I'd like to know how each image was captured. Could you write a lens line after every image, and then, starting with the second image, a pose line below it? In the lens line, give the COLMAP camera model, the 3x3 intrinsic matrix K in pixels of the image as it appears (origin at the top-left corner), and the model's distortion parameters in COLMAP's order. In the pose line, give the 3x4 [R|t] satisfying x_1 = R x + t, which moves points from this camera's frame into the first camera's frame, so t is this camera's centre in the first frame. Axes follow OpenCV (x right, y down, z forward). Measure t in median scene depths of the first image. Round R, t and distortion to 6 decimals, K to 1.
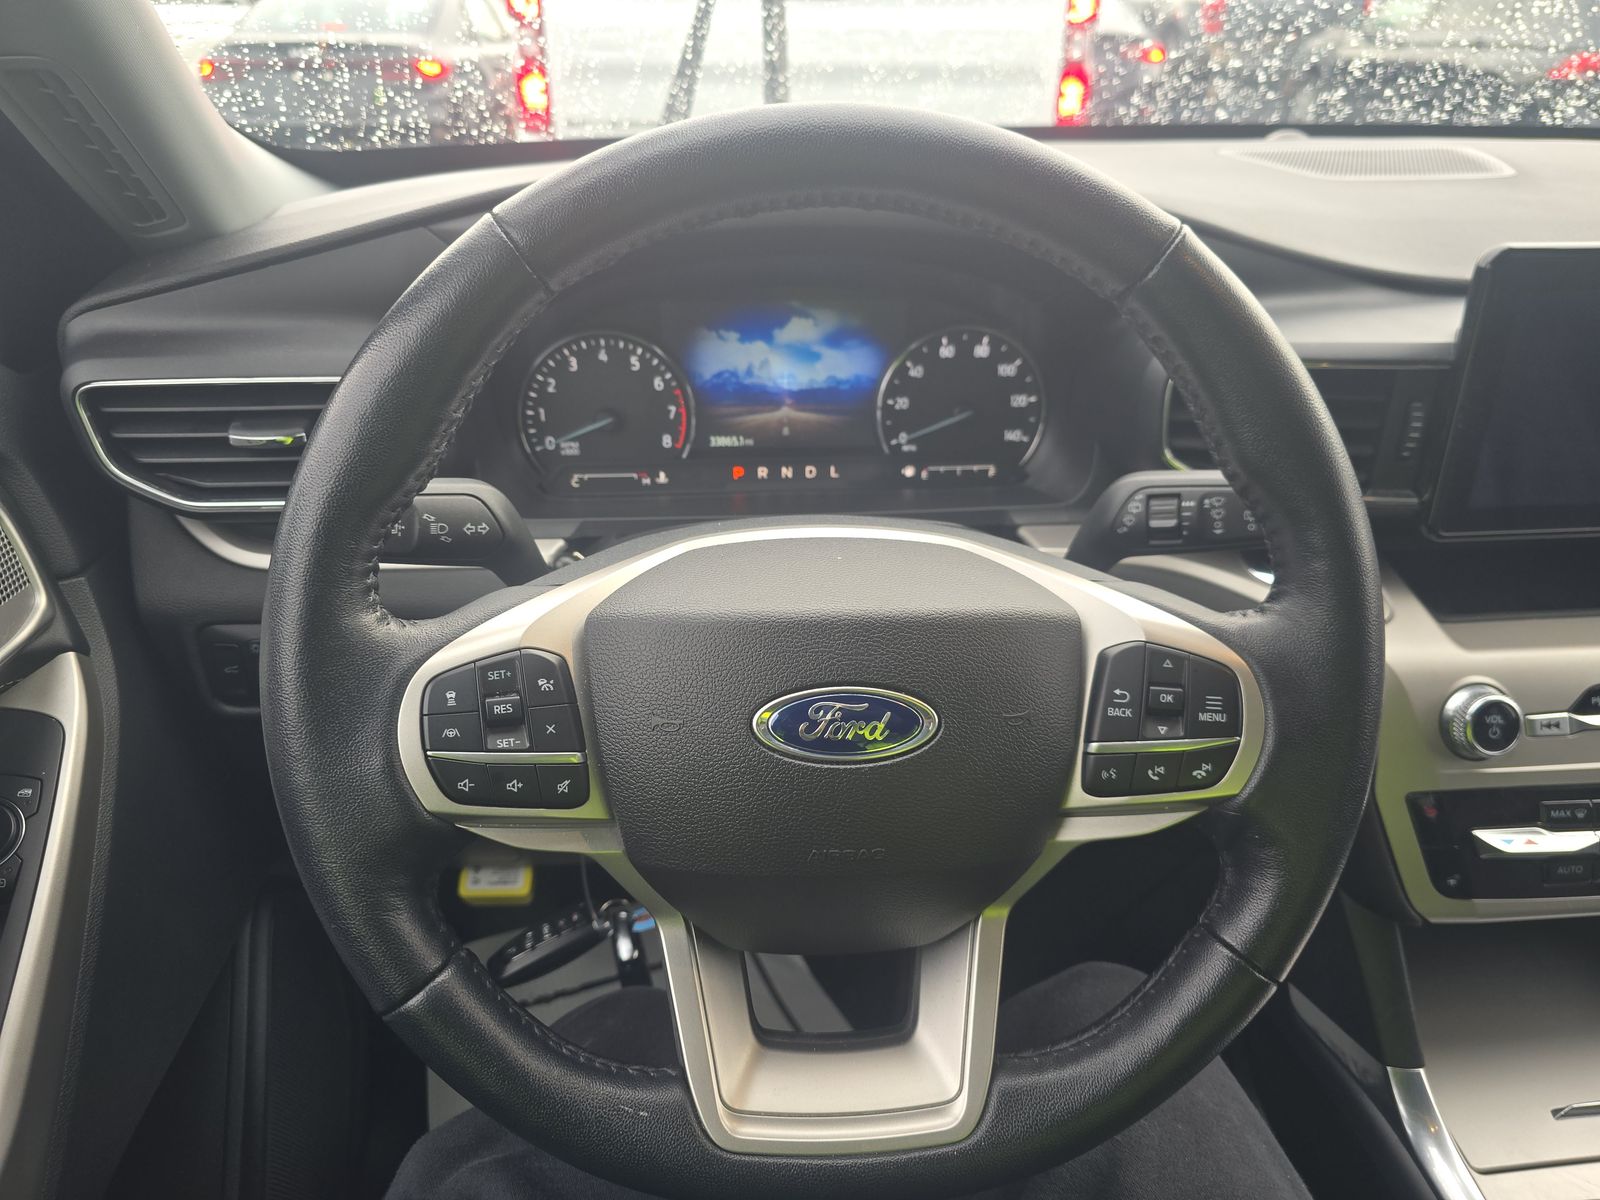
lens RADIAL K [[1080.3, 0, 793.1], [0, 1080.3, 631.5], [0, 0, 1]] dist [0.045812, -0.054743]
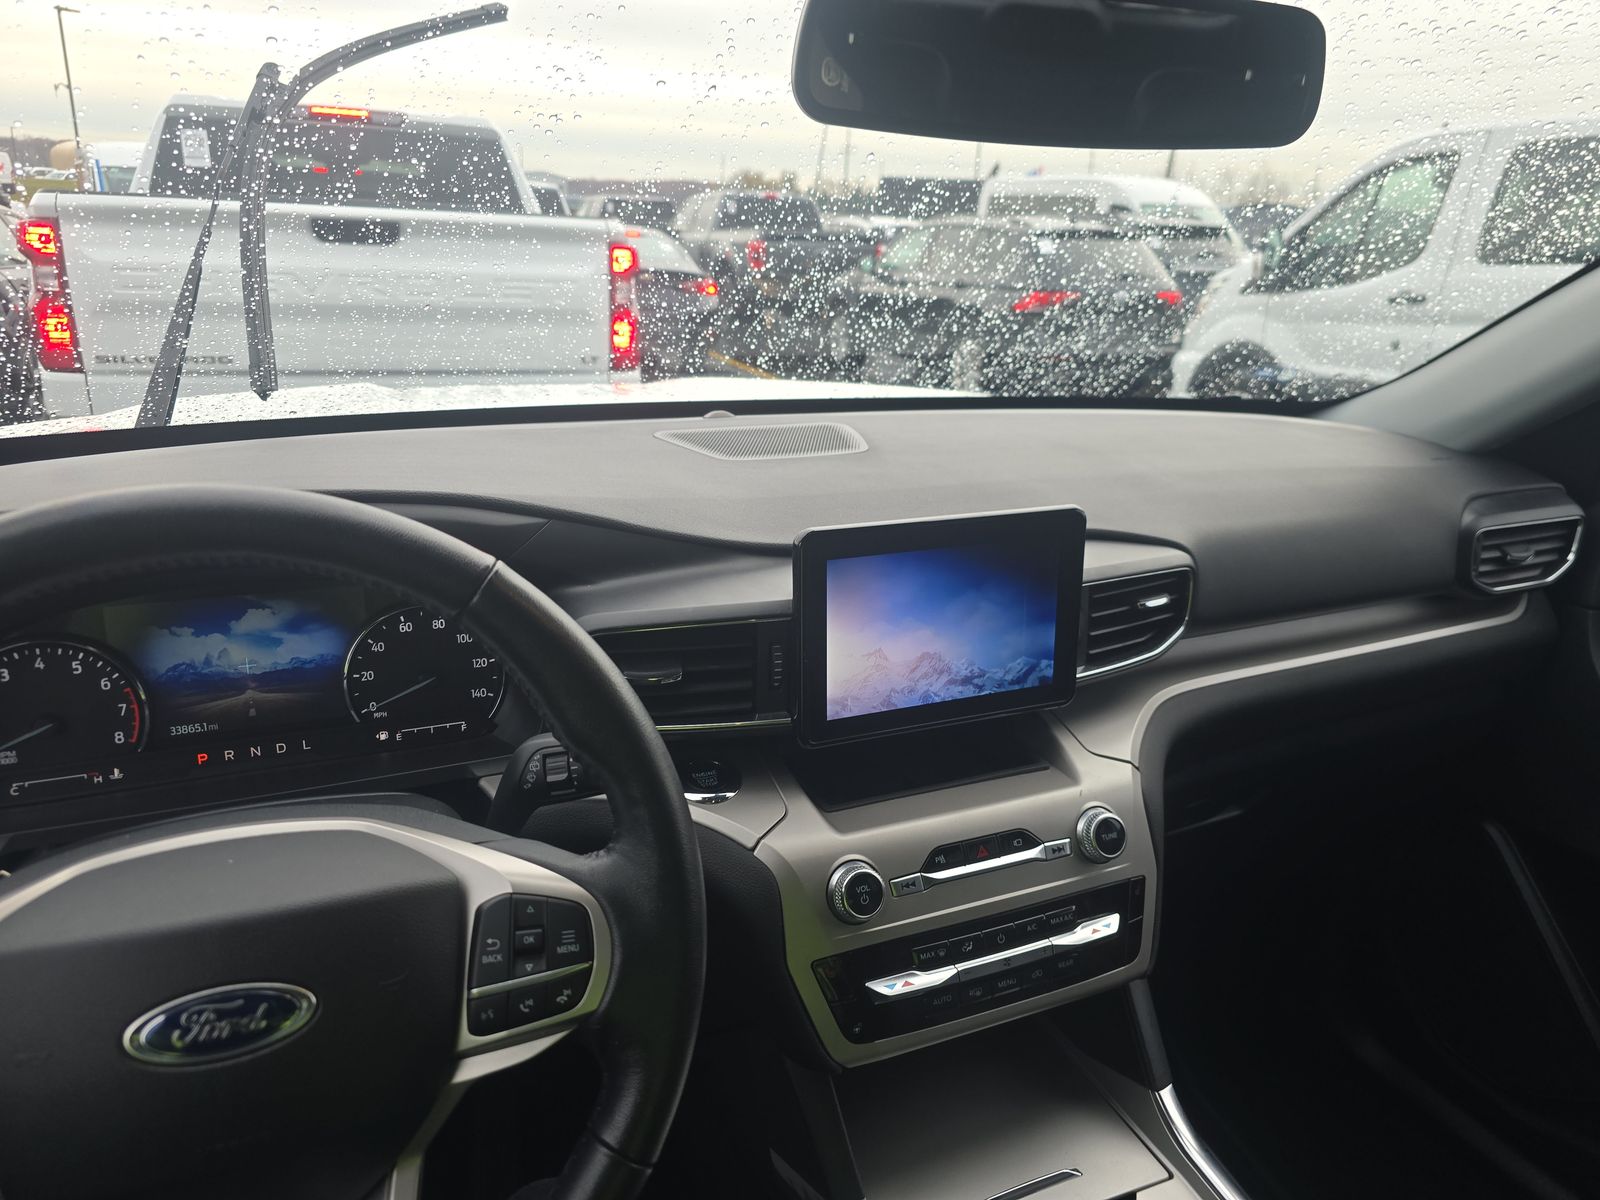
lens RADIAL K [[1088.1, 0, 800.0], [0, 1088.1, 600.0], [0, 0, 1]] dist [0.045153, -0.050117]
pose [[0.937465, -0.080478, 0.338649, 0.144880], [0.146296, 0.973899, -0.173543, -0.030387], [-0.315843, 0.212233, 0.924770, -0.180909]]
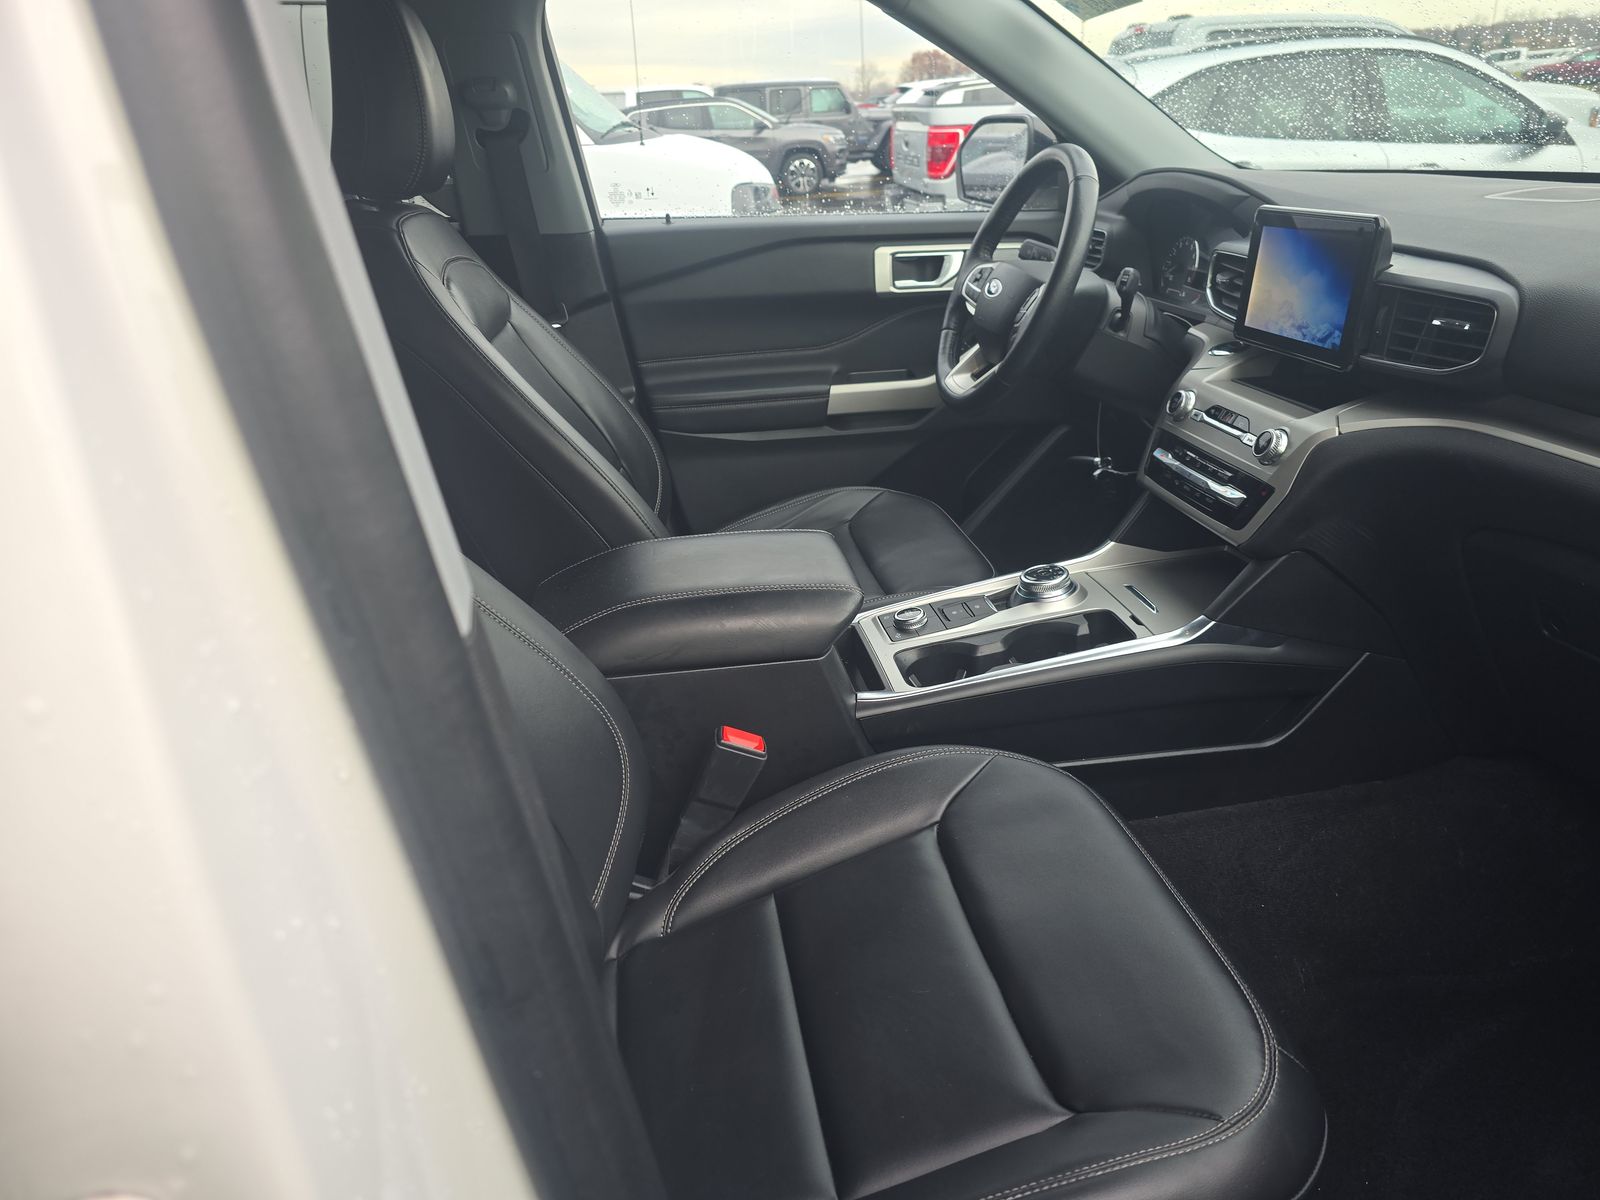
lens RADIAL K [[1088.1, 0, 800.0], [0, 1088.1, 600.0], [0, 0, 1]] dist [0.045153, -0.050117]
pose [[0.078898, 0.384896, -0.919582, 2.359036], [-0.439580, 0.841365, 0.314443, 0.042817], [0.894732, 0.379421, 0.235574, -0.124750]]
